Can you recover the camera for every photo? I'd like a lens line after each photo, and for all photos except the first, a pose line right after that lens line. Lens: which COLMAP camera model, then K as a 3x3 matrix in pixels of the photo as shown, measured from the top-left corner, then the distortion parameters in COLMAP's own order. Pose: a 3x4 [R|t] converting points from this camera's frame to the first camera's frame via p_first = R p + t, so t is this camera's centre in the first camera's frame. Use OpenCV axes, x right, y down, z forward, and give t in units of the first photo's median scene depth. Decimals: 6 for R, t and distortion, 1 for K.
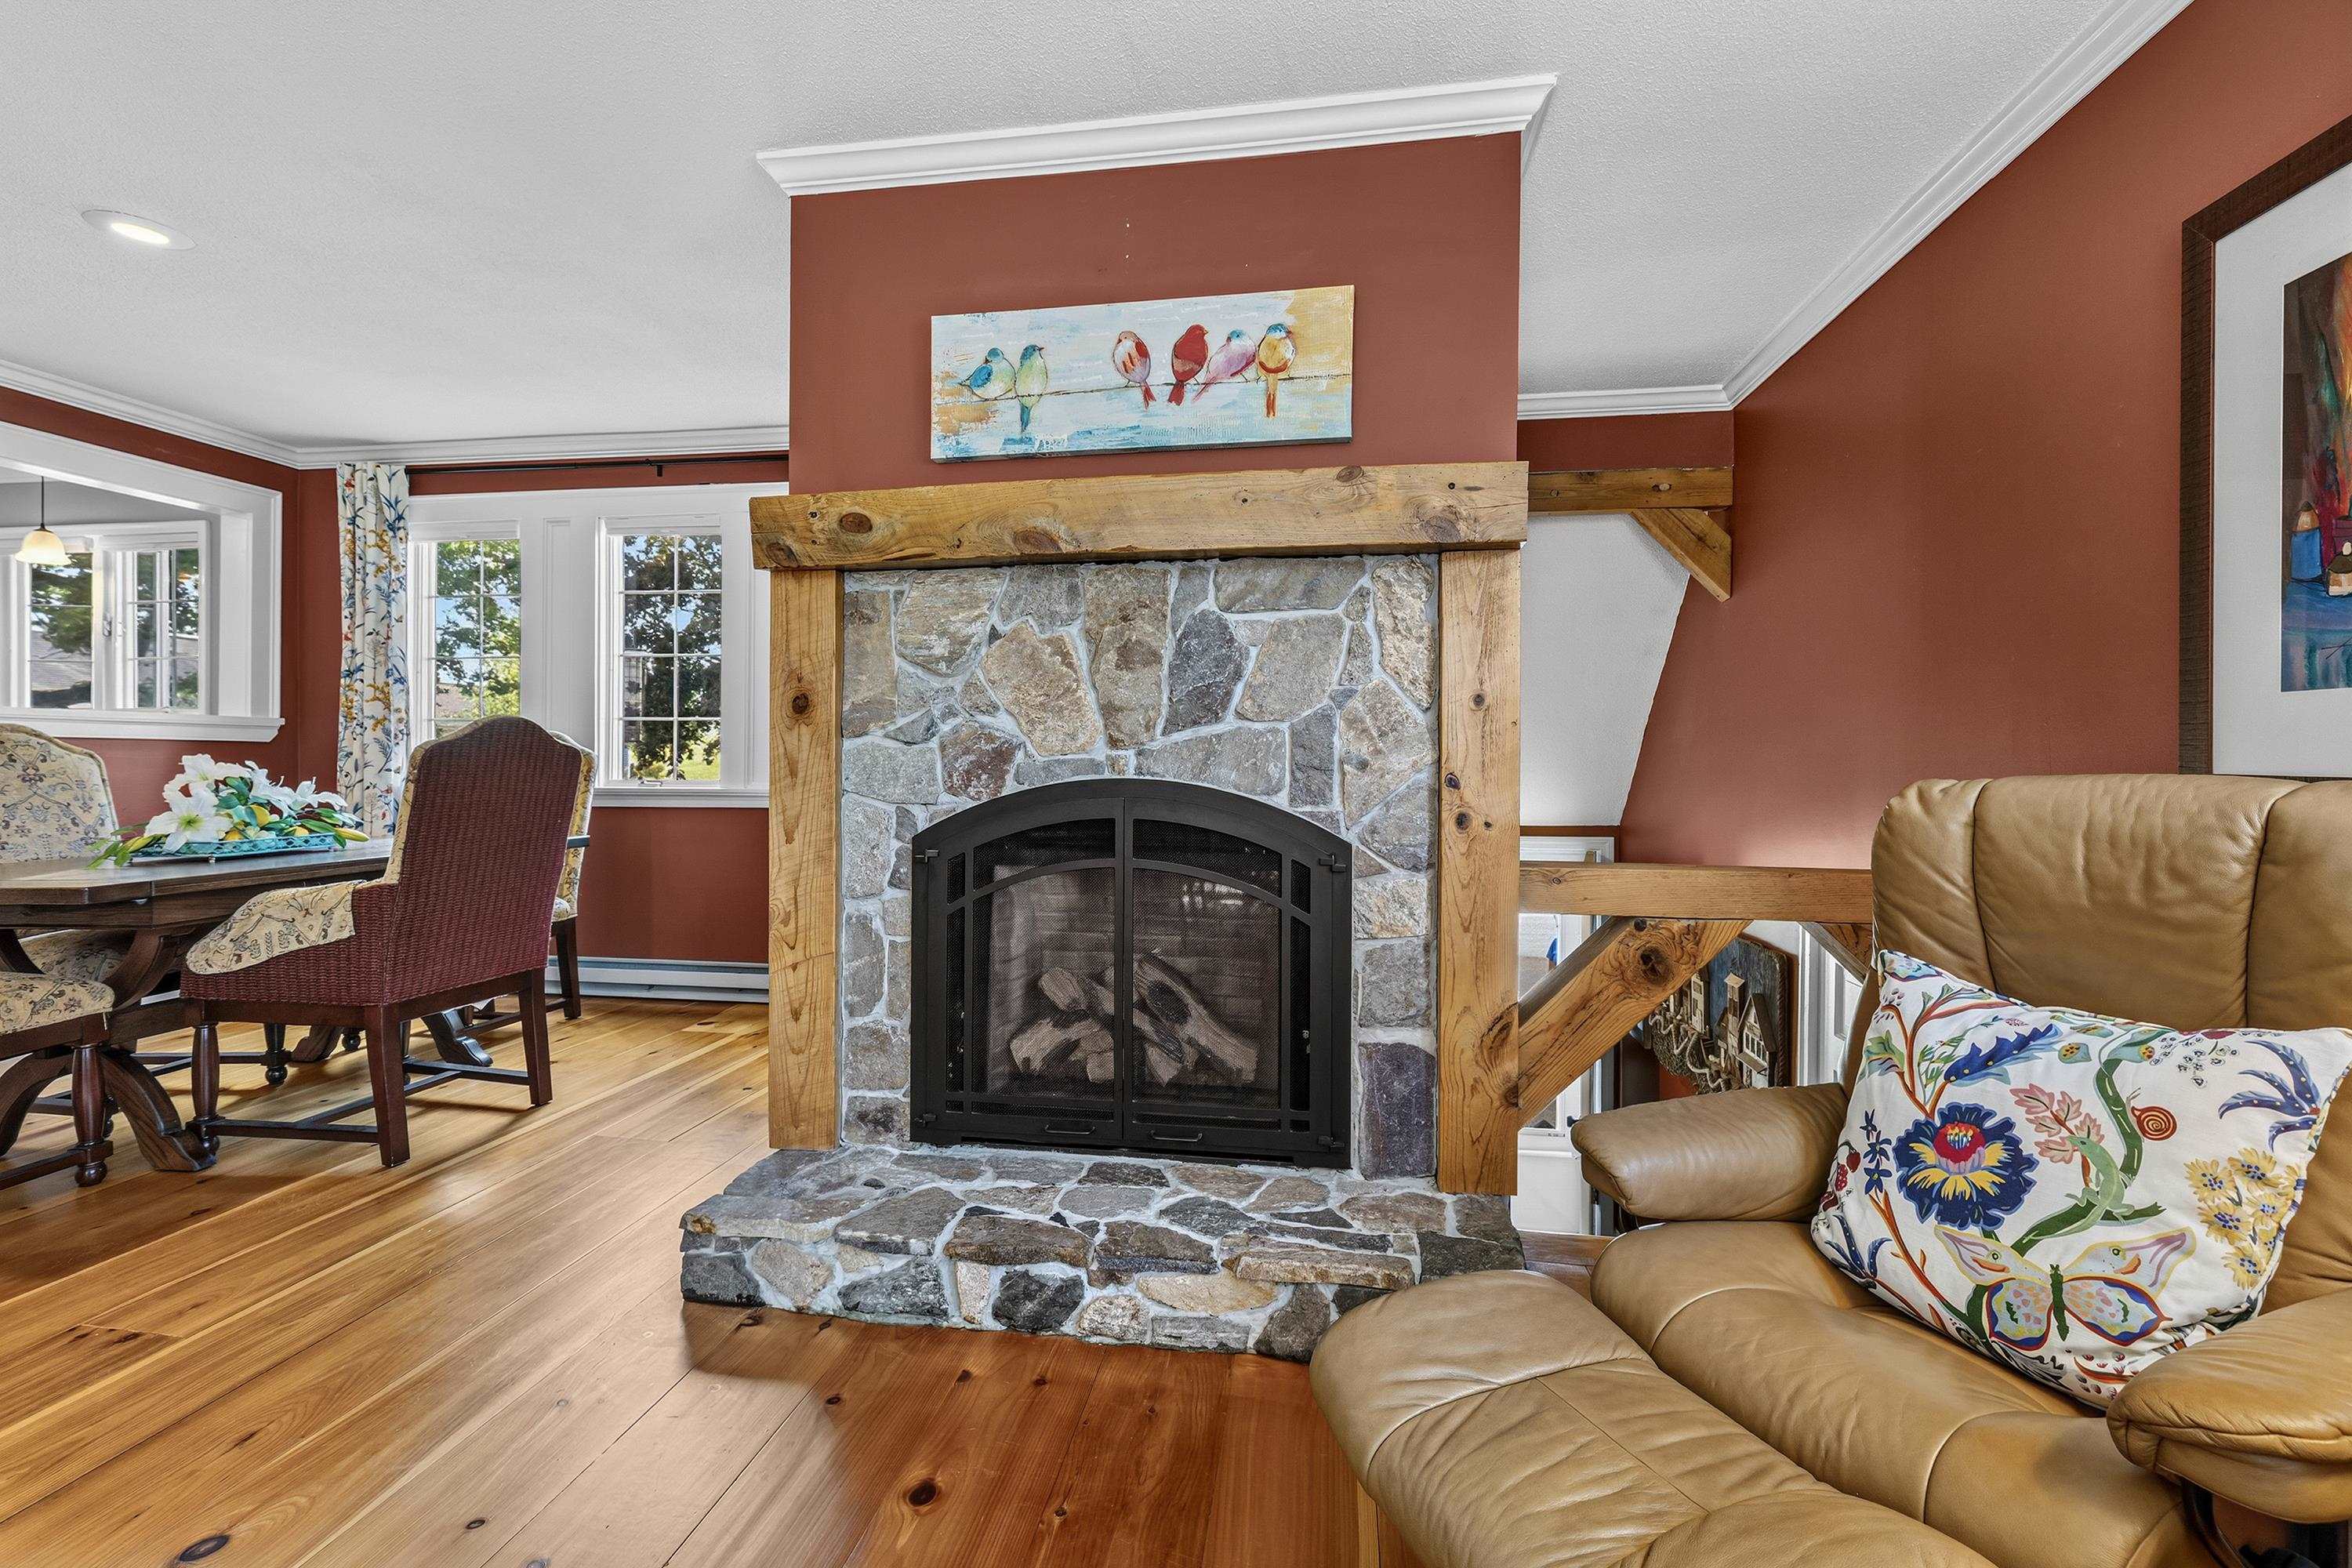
lens RADIAL K [[1072.0, 0, 1176.6], [0, 1072.0, 766.6], [0, 0, 1]] dist [0.005685, -0.000654]
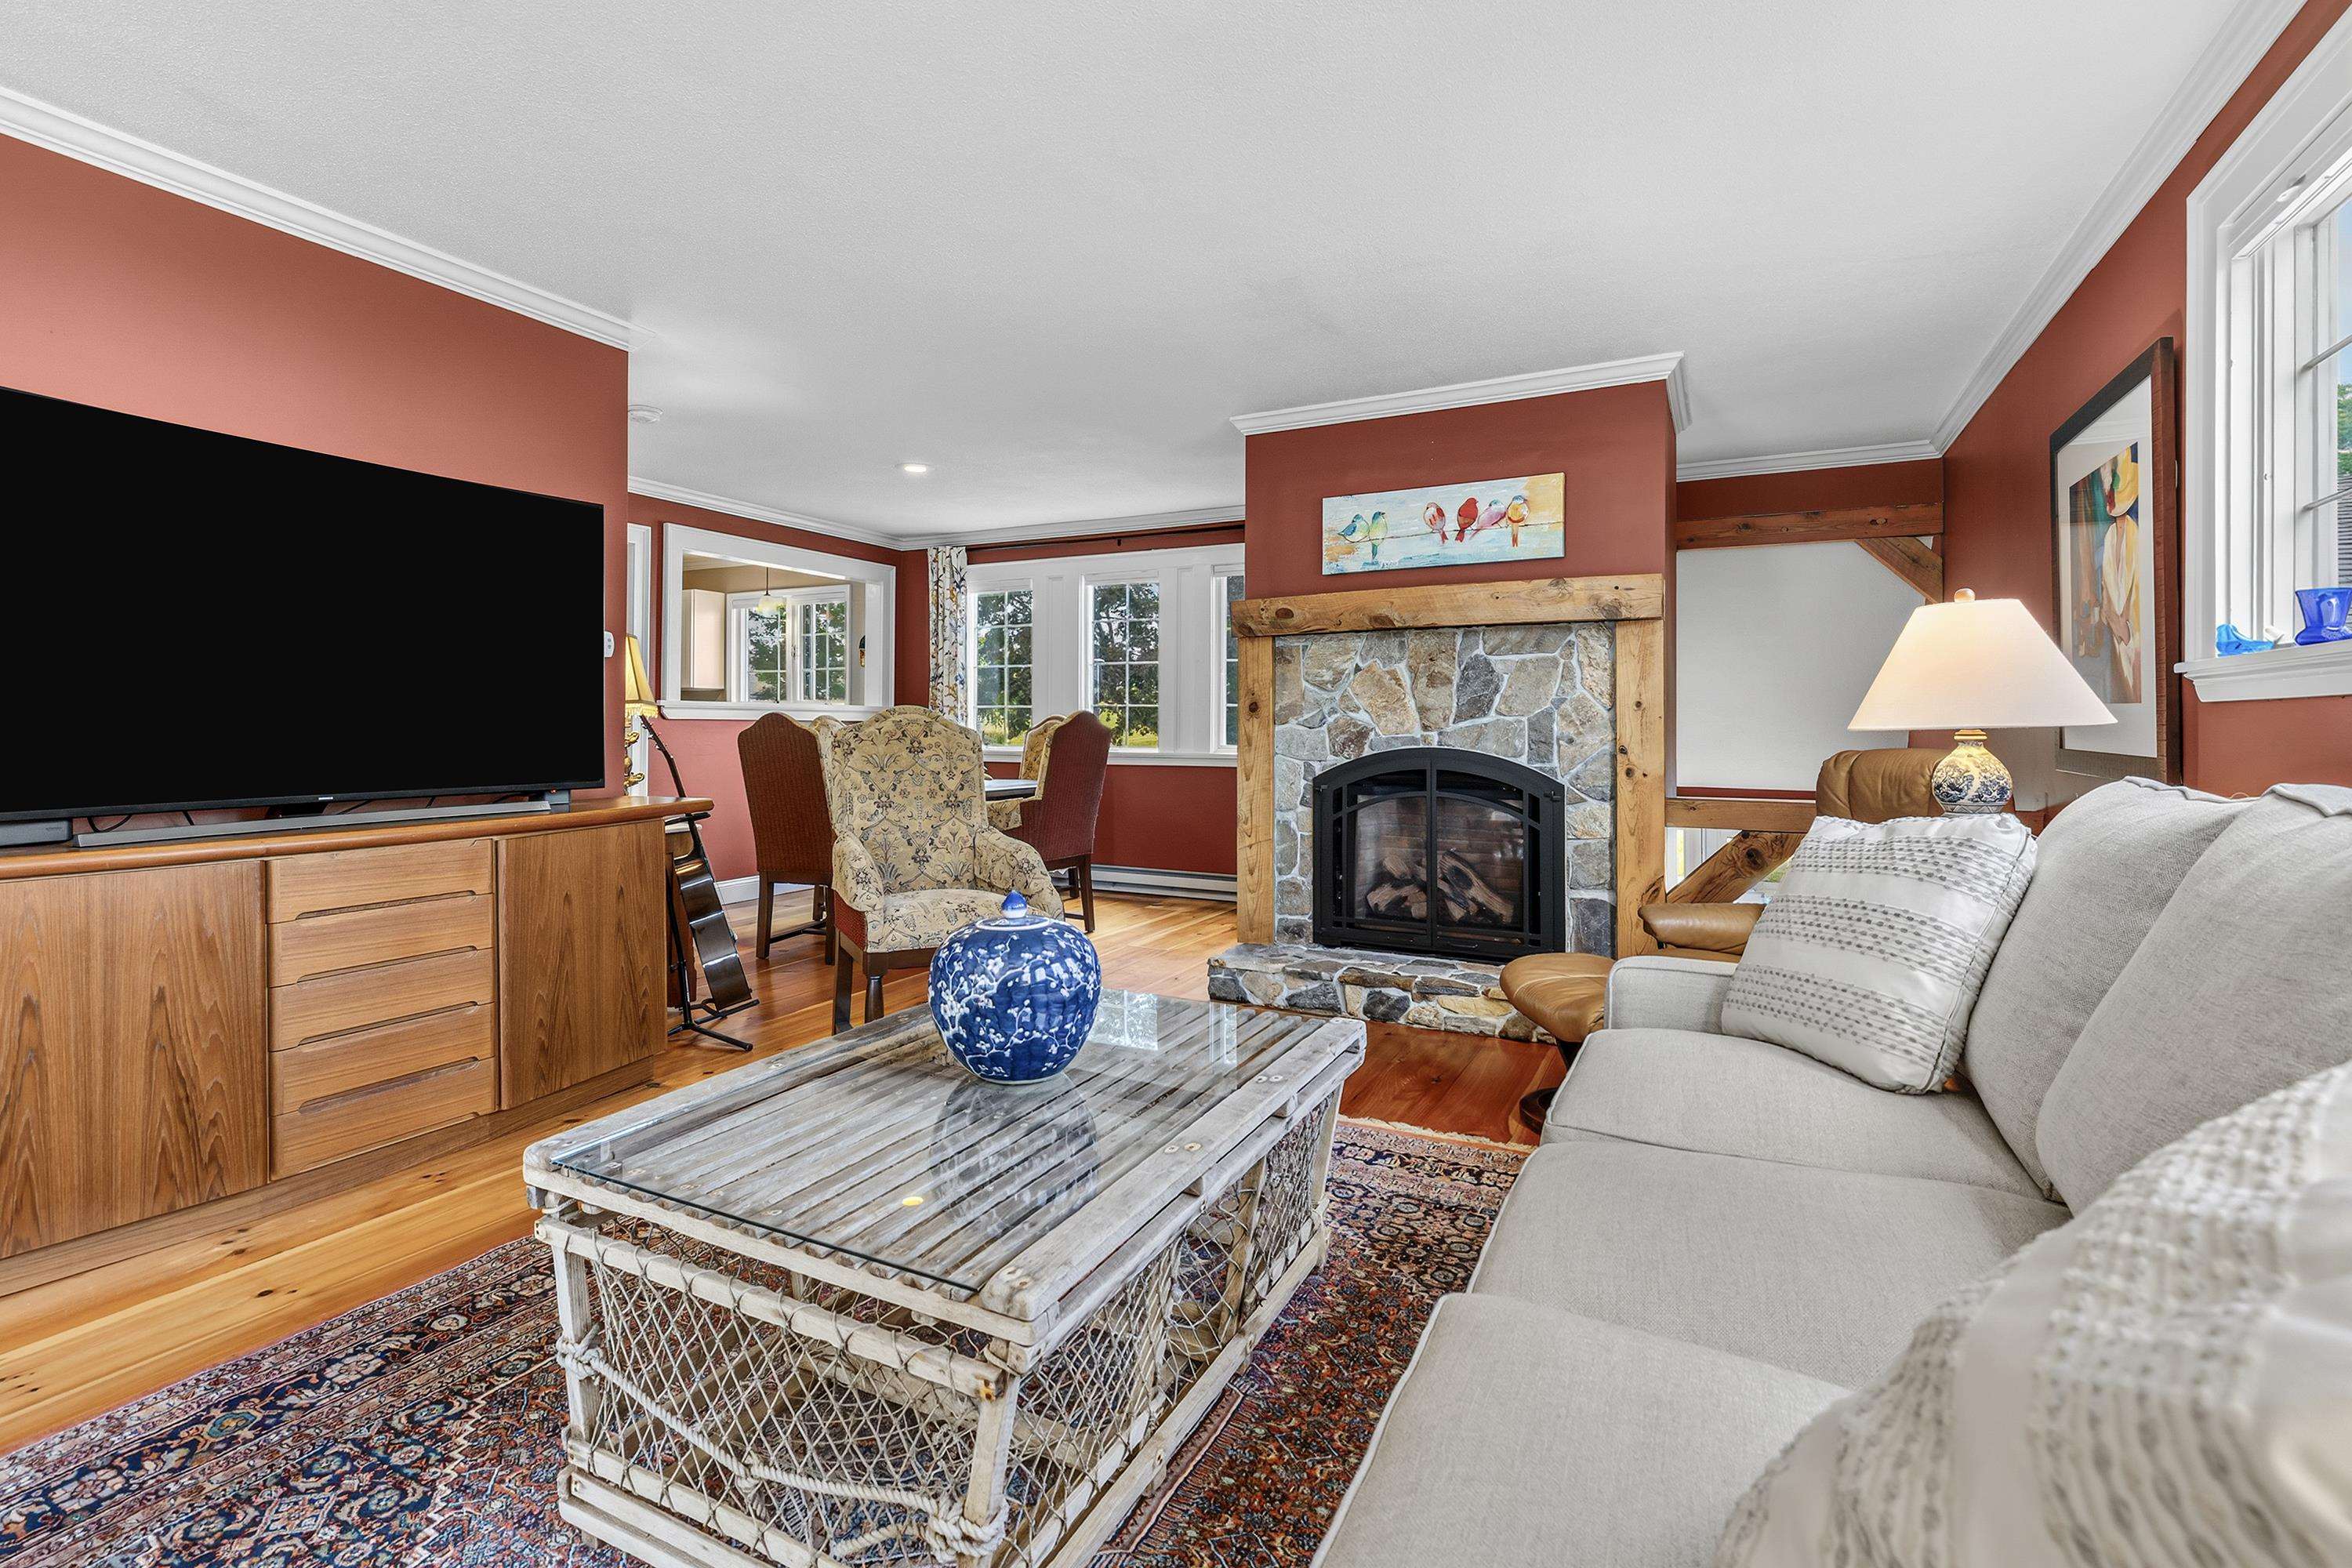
lens RADIAL K [[1072.0, 0, 1113.8], [0, 1072.0, 708.1], [0, 0, 1]] dist [0.005685, -0.000654]
pose [[0.936516, -0.006891, -0.350558, 0.083065], [-0.001737, 0.999703, -0.024292, -0.010344], [0.350621, 0.023359, 0.936226, -0.877149]]
